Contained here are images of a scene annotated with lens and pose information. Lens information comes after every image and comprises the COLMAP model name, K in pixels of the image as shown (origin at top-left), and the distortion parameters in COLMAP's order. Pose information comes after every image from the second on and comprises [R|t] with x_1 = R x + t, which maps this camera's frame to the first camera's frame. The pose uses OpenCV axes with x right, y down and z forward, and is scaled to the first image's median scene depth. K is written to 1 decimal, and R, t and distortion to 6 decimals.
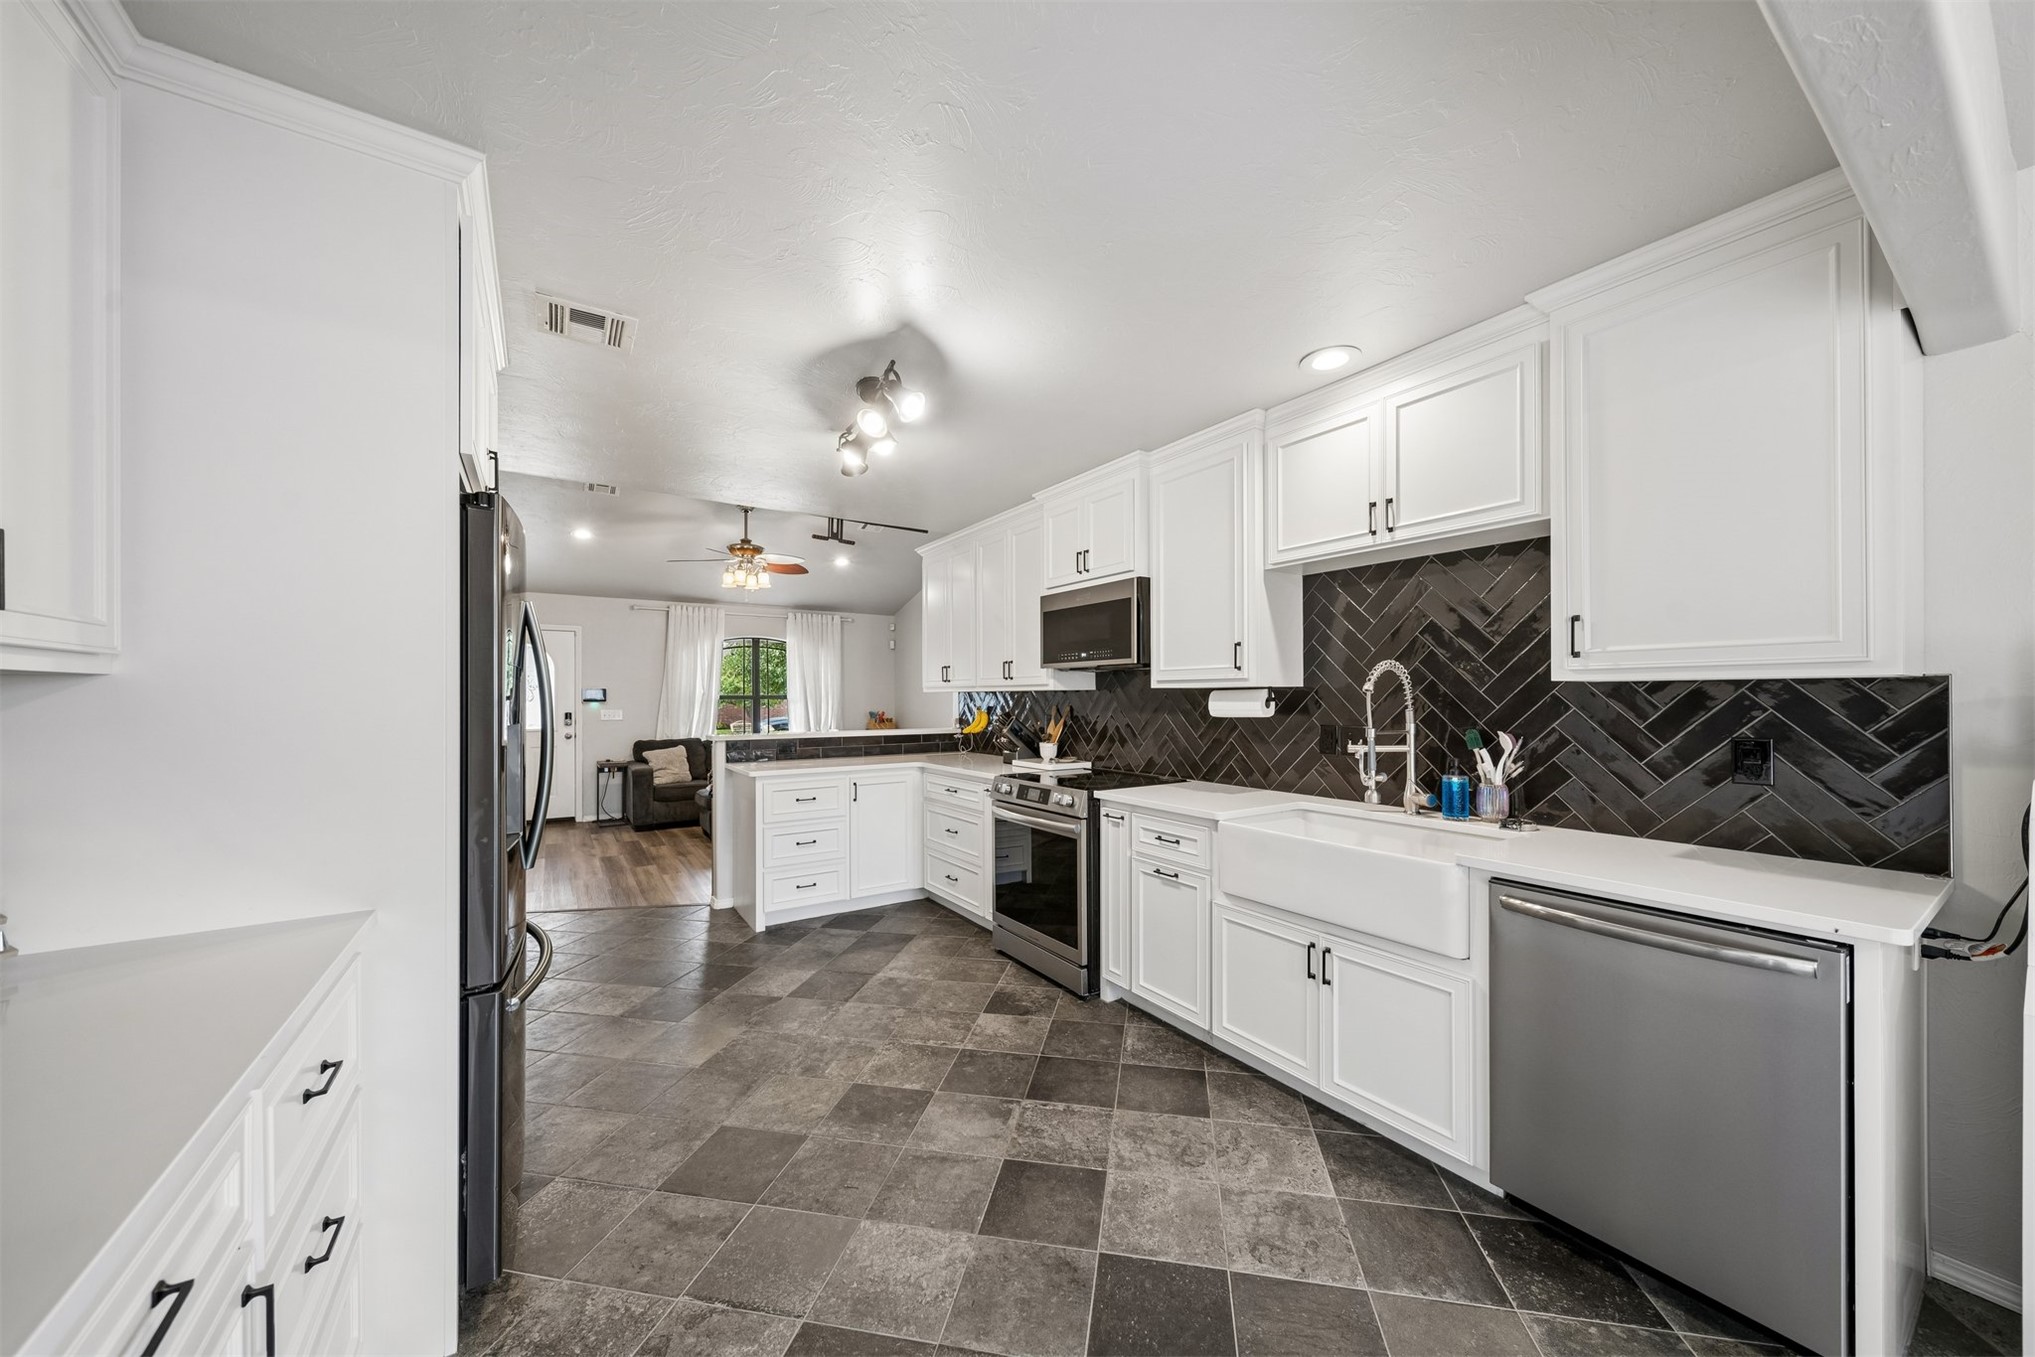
lens RADIAL K [[716.0, 0, 1035.7], [0, 716.0, 694.9], [0, 0, 1]] dist [0.005201, -0.001854]
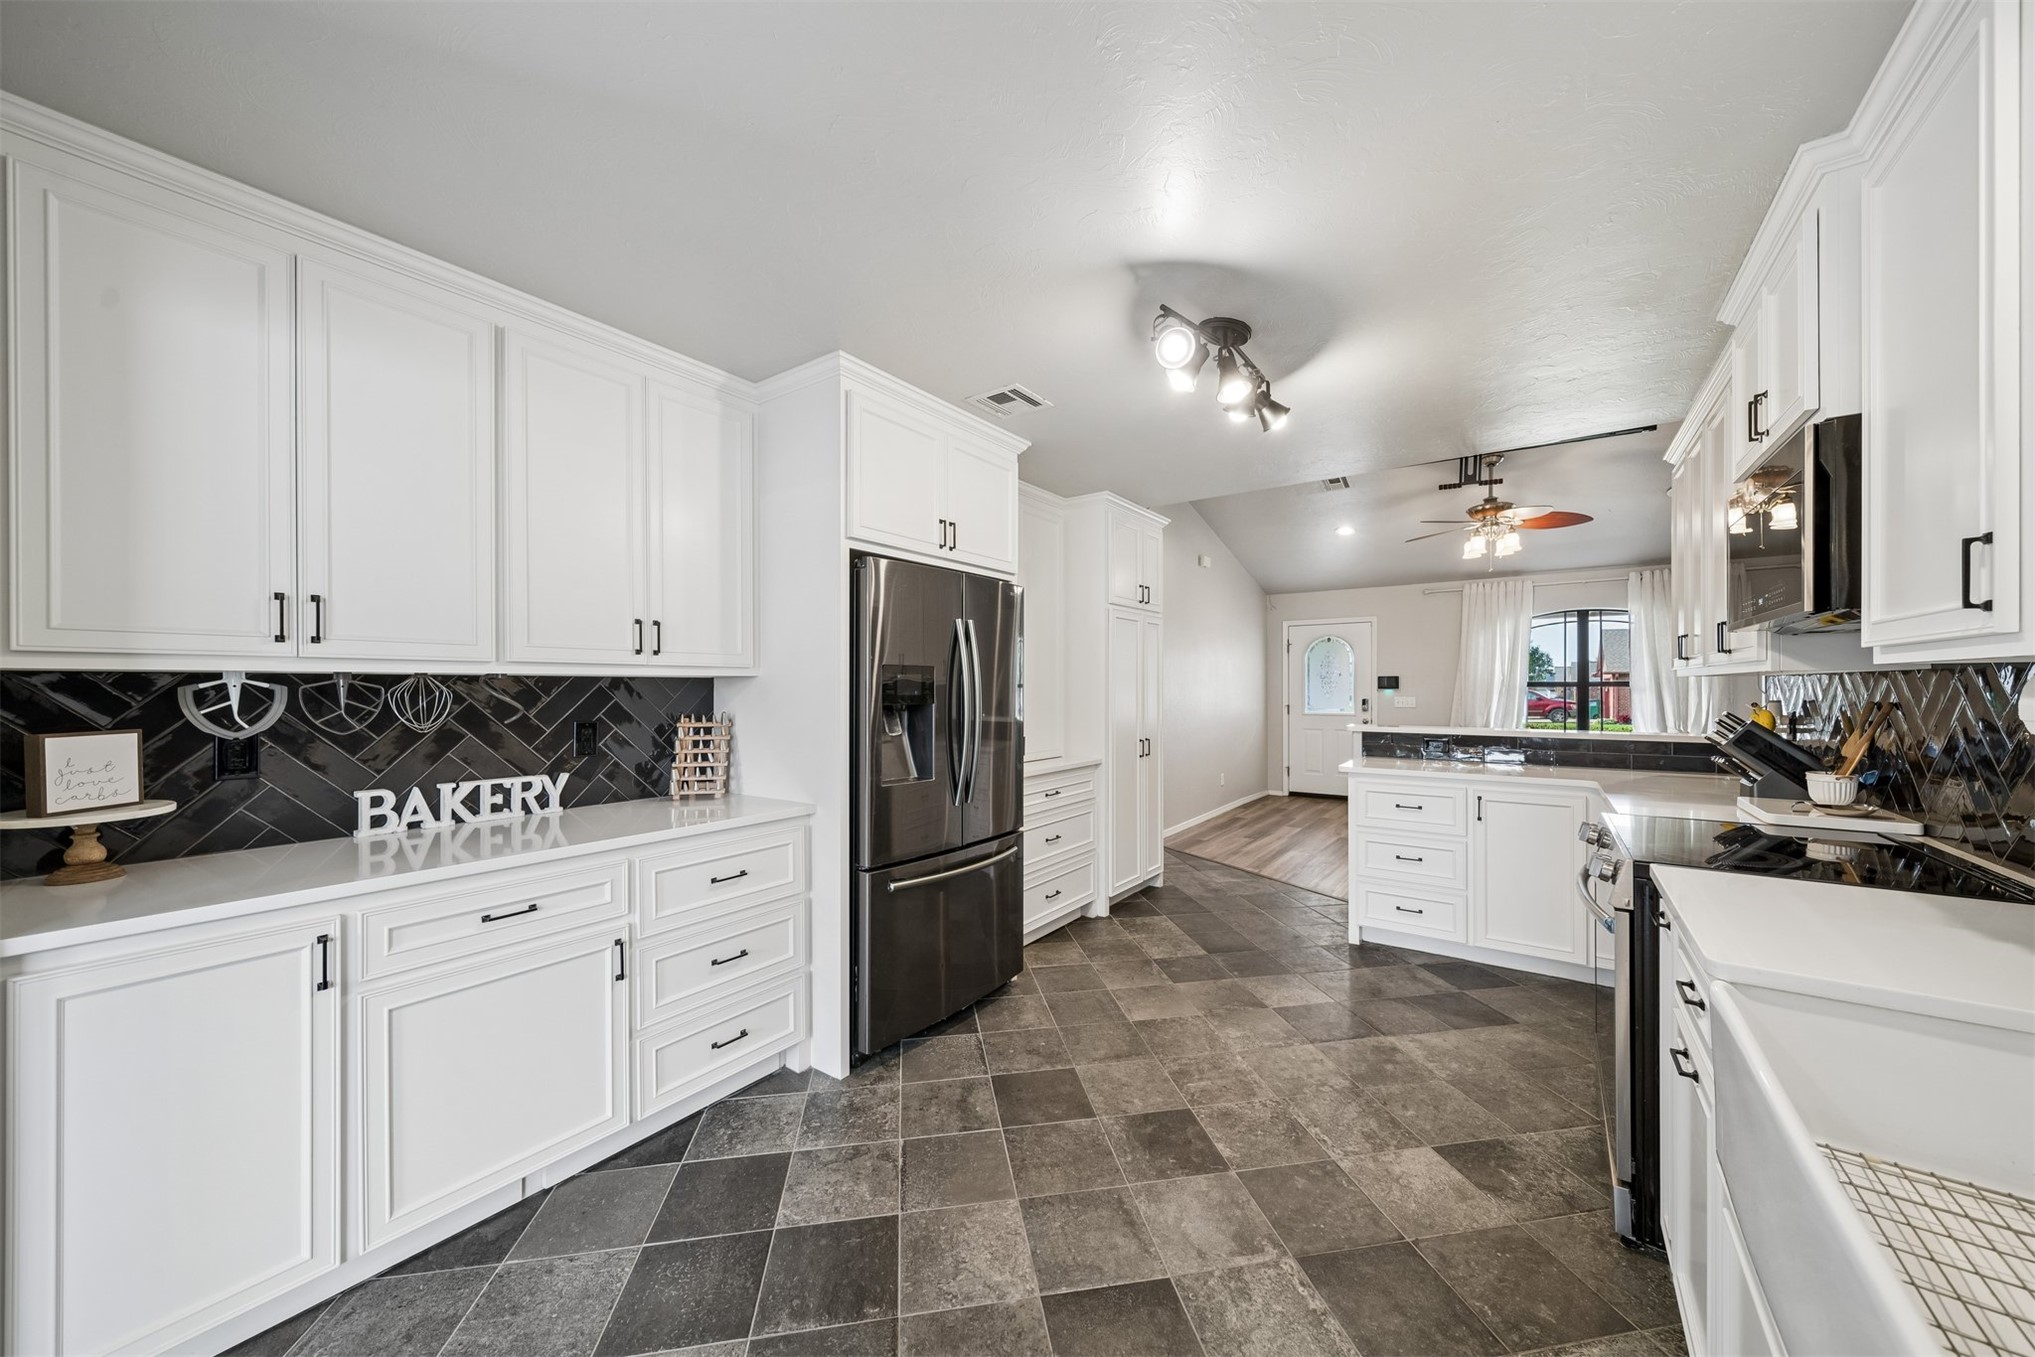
lens RADIAL K [[716.0, 0, 1021.4], [0, 716.0, 693.2], [0, 0, 1]] dist [0.005201, -0.001854]
pose [[0.343594, 0.011004, -0.939054, 0.345639], [0.005201, 0.999894, 0.013620, -0.001408], [0.939104, -0.009564, 0.343500, 0.321279]]
